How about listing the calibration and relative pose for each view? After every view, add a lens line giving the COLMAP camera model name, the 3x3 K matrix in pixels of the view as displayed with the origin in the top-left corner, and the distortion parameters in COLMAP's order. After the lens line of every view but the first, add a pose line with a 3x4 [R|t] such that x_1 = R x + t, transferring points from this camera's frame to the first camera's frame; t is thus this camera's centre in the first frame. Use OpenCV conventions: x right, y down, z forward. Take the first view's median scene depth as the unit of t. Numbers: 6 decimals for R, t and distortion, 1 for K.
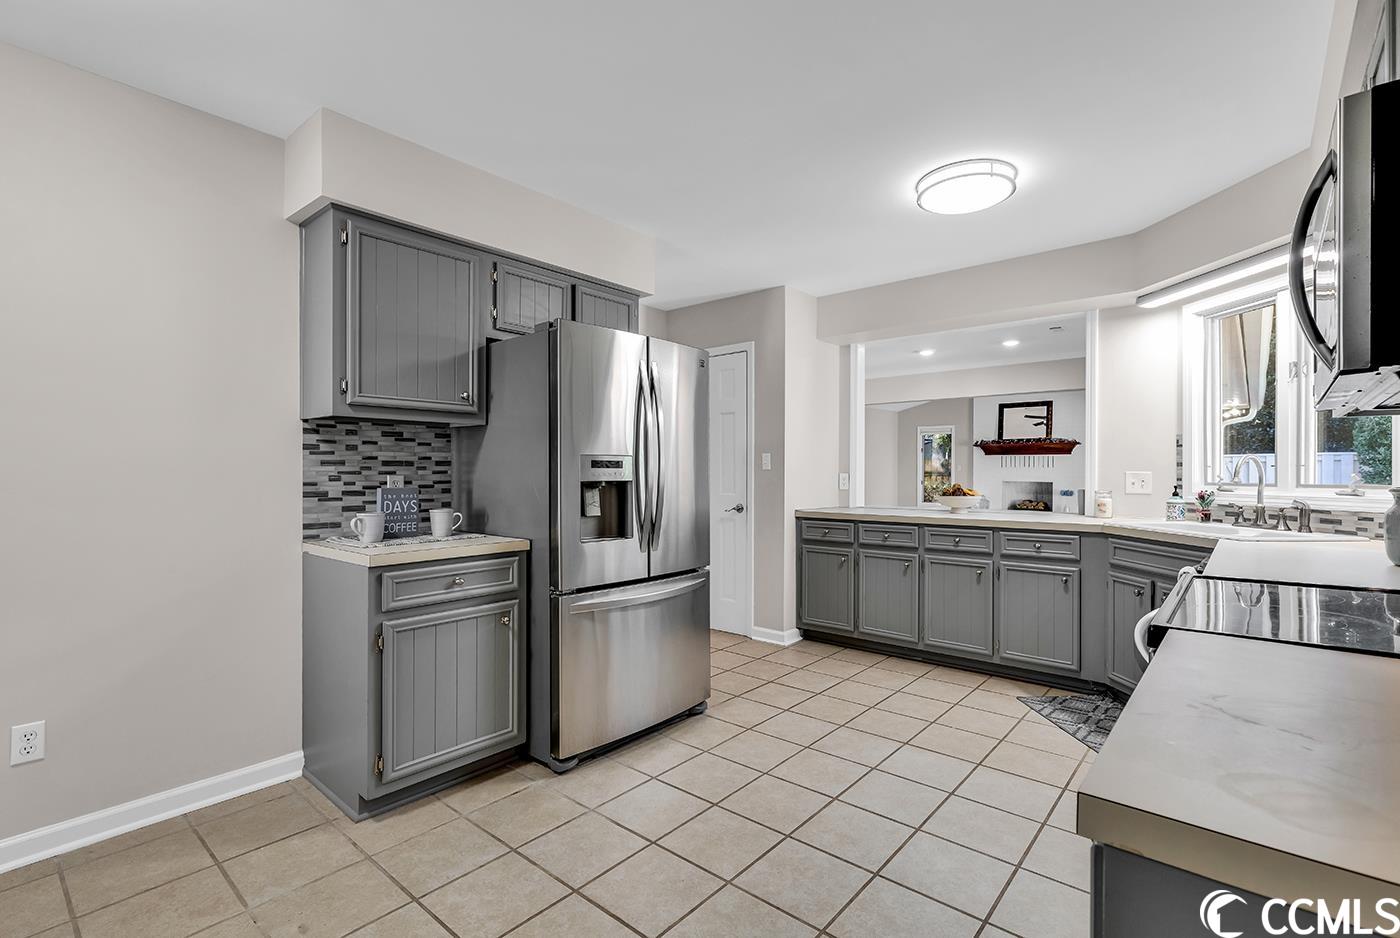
lens RADIAL K [[646.2, 0, 690.8], [0, 646.2, 473.2], [0, 0, 1]] dist [0.003234, 0.001320]
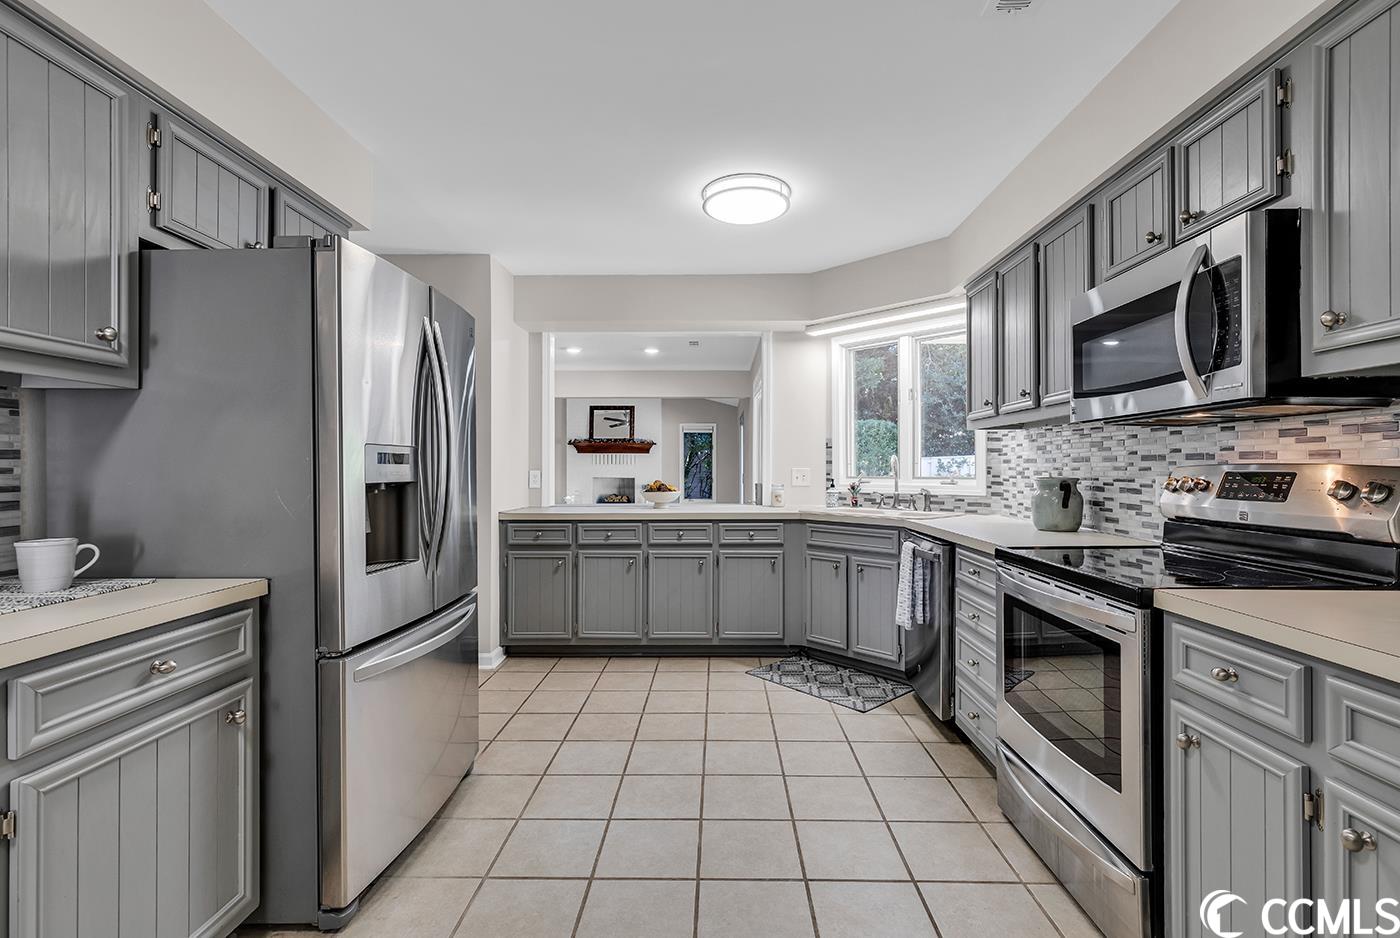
lens RADIAL K [[646.2, 0, 709.4], [0, 646.2, 466.6], [0, 0, 1]] dist [0.003234, 0.001320]
pose [[0.764720, -0.000113, 0.644363, -0.248540], [0.003986, 0.999982, -0.004554, -0.000280], [-0.644351, 0.006051, 0.764706, 0.187631]]
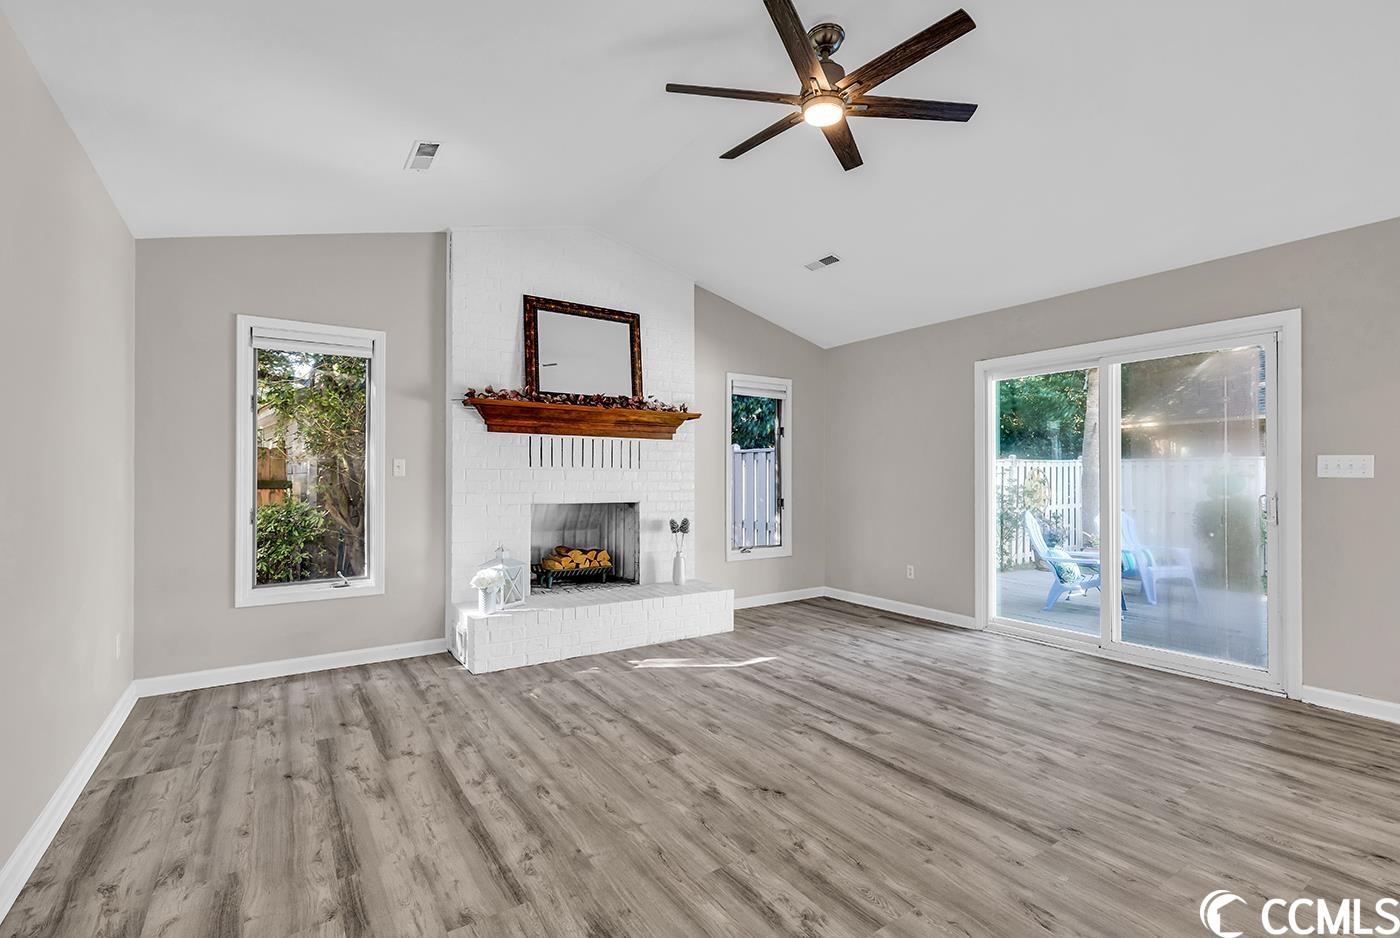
lens RADIAL K [[646.2, 0, 726.8], [0, 646.2, 476.6], [0, 0, 1]] dist [0.003234, 0.001320]
pose [[0.225922, -0.009940, 0.974095, 0.547354], [-0.001881, 0.999942, 0.010640, -0.029890], [-0.974144, -0.004236, 0.225890, 3.075400]]
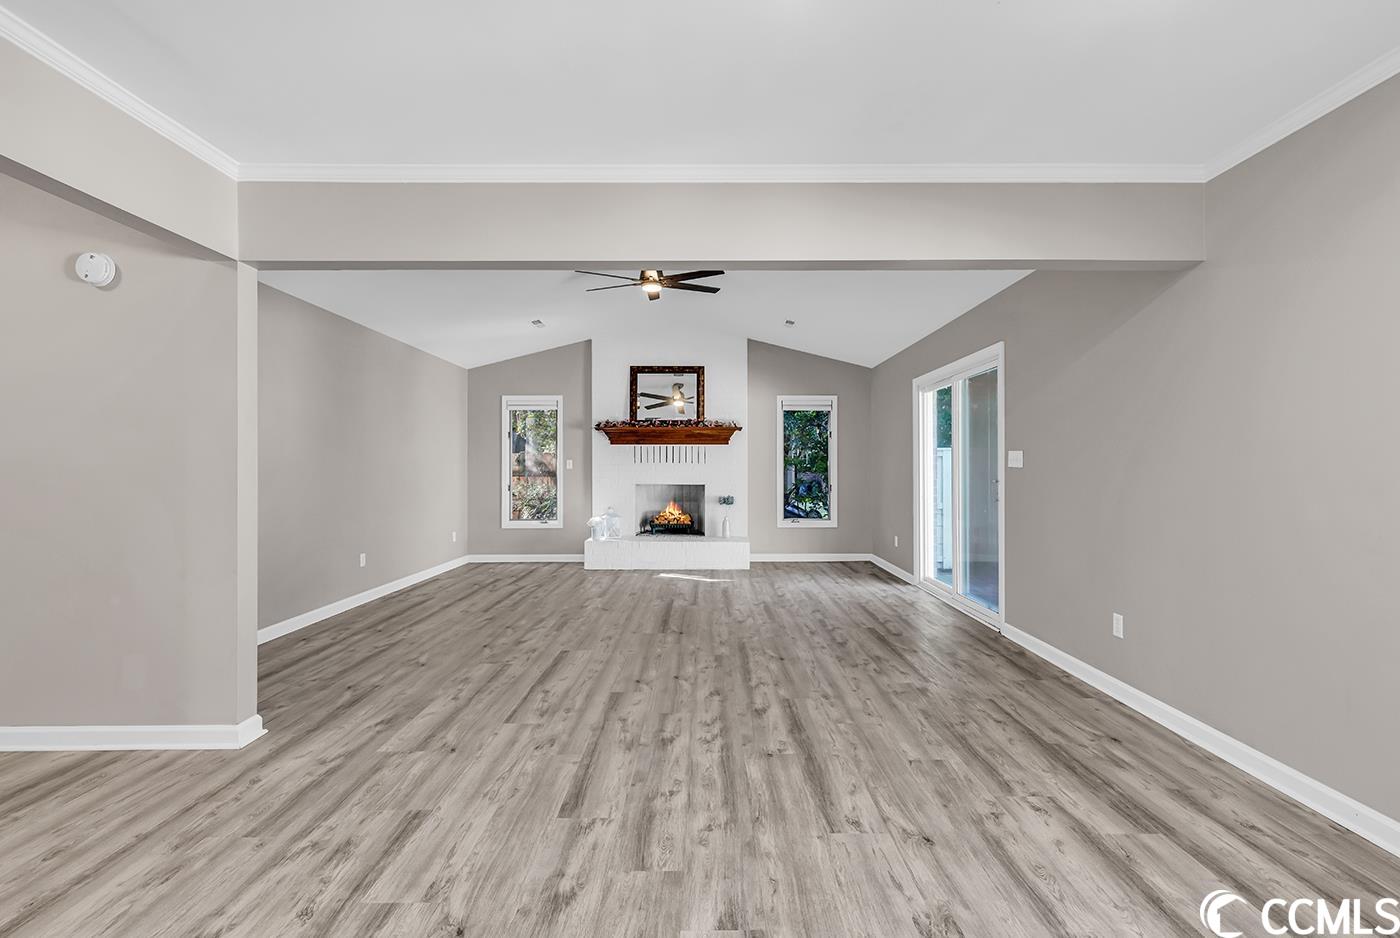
lens RADIAL K [[646.2, 0, 714.0], [0, 646.2, 470.3], [0, 0, 1]] dist [0.003234, 0.001320]
pose [[0.744416, -0.006996, 0.667680, 0.393135], [0.005896, 0.999975, 0.003905, -0.015439], [-0.667690, 0.001030, 0.744439, 1.752235]]
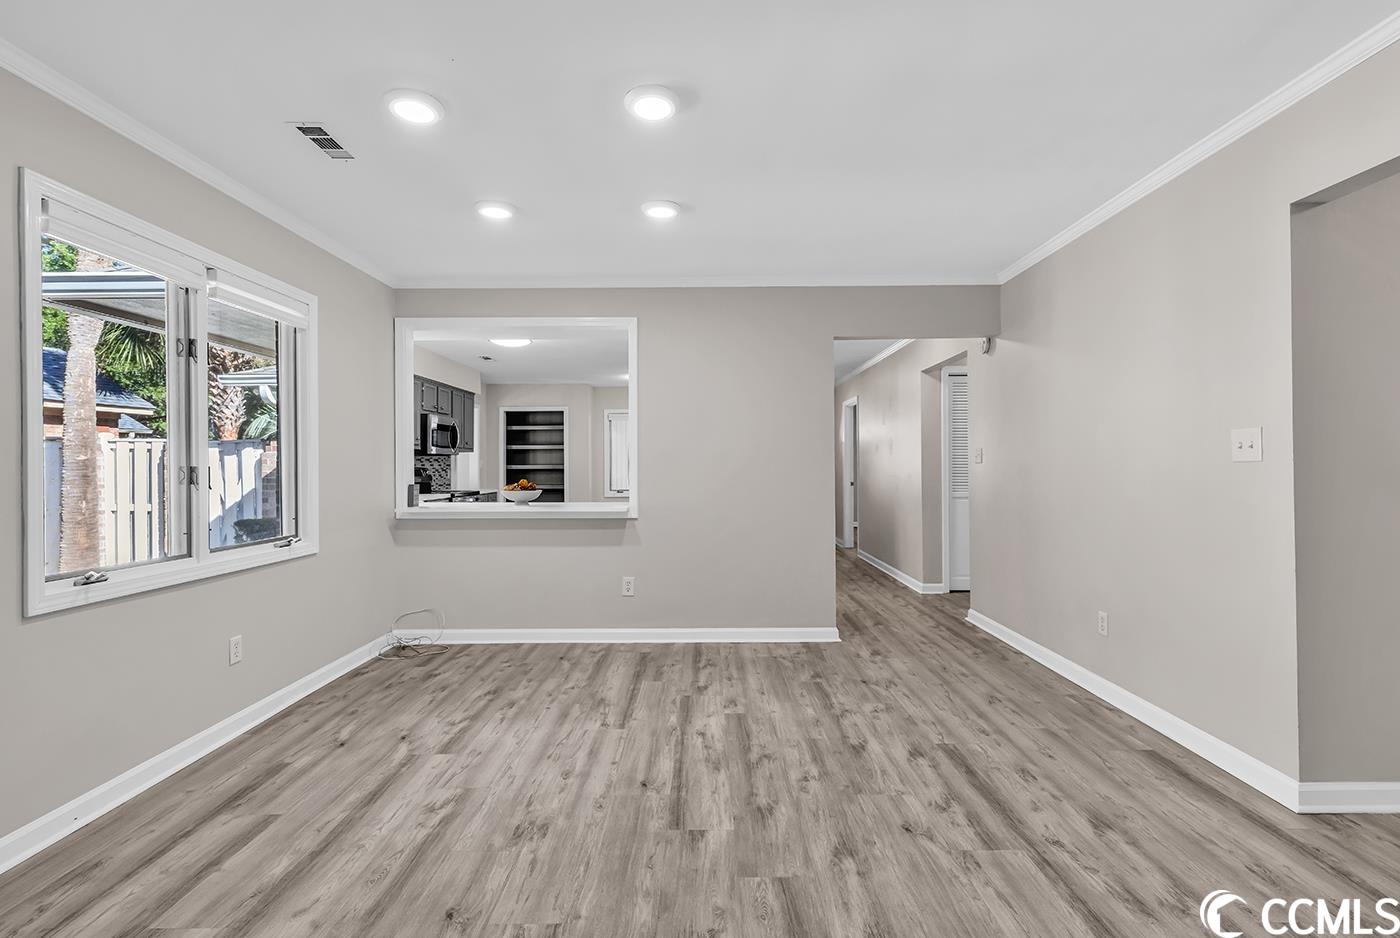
lens RADIAL K [[646.2, 0, 713.0], [0, 646.2, 464.1], [0, 0, 1]] dist [0.003234, 0.001320]
pose [[-0.745997, 0.000202, -0.665950, 1.157703], [0.003208, 0.999989, -0.003290, -0.015002], [0.665942, -0.004590, -0.745990, 2.619446]]
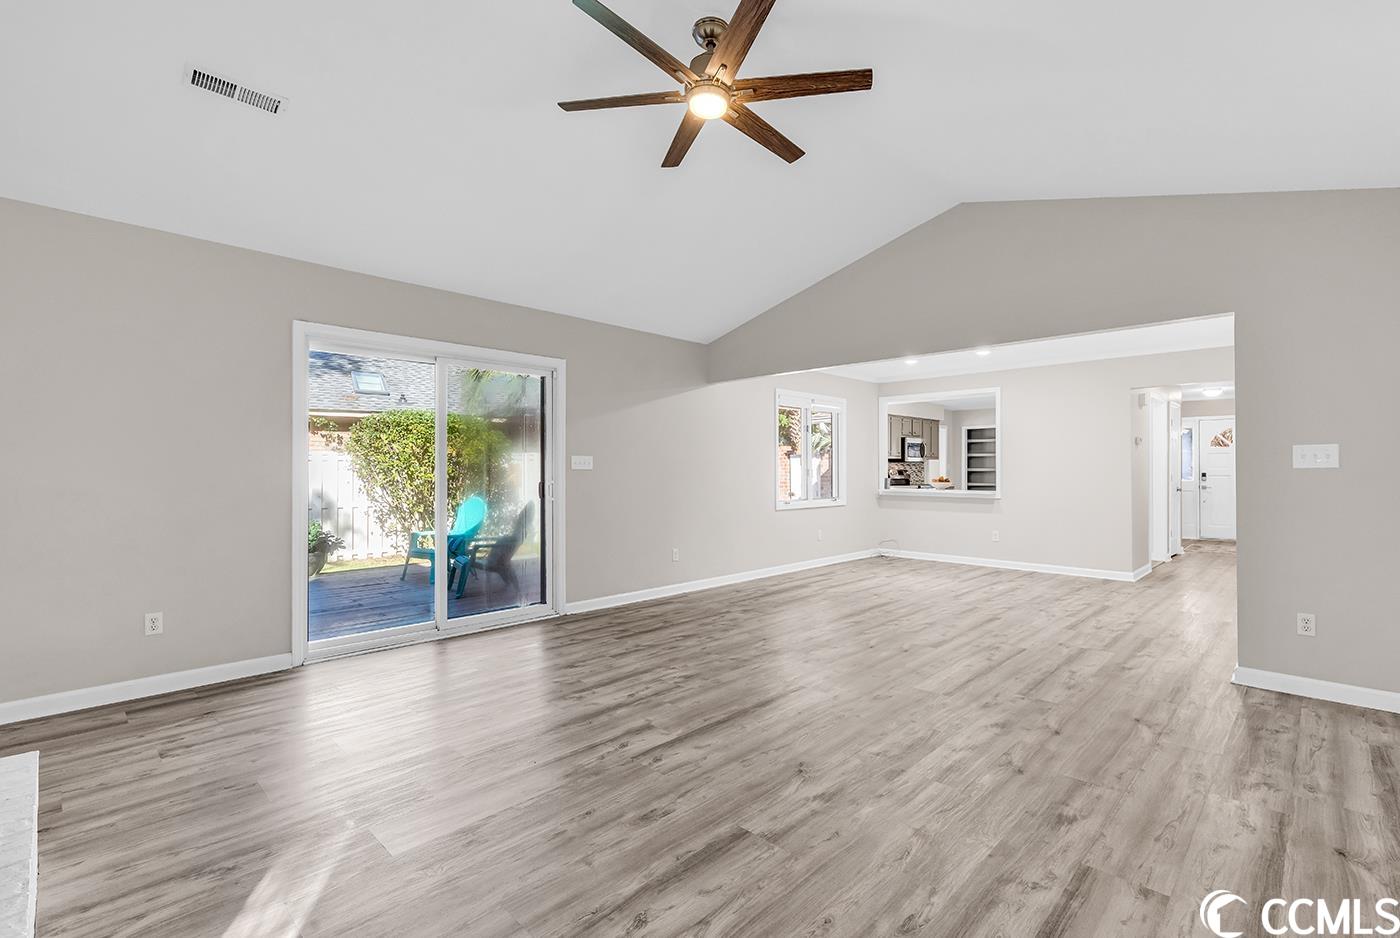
lens RADIAL K [[646.2, 0, 698.9], [0, 646.2, 459.1], [0, 0, 1]] dist [0.003234, 0.001320]
pose [[-0.998716, -0.003342, 0.050546, 1.389003], [-0.004025, 0.999902, -0.013410, -0.019173], [-0.050496, -0.013597, -0.998632, 4.002619]]
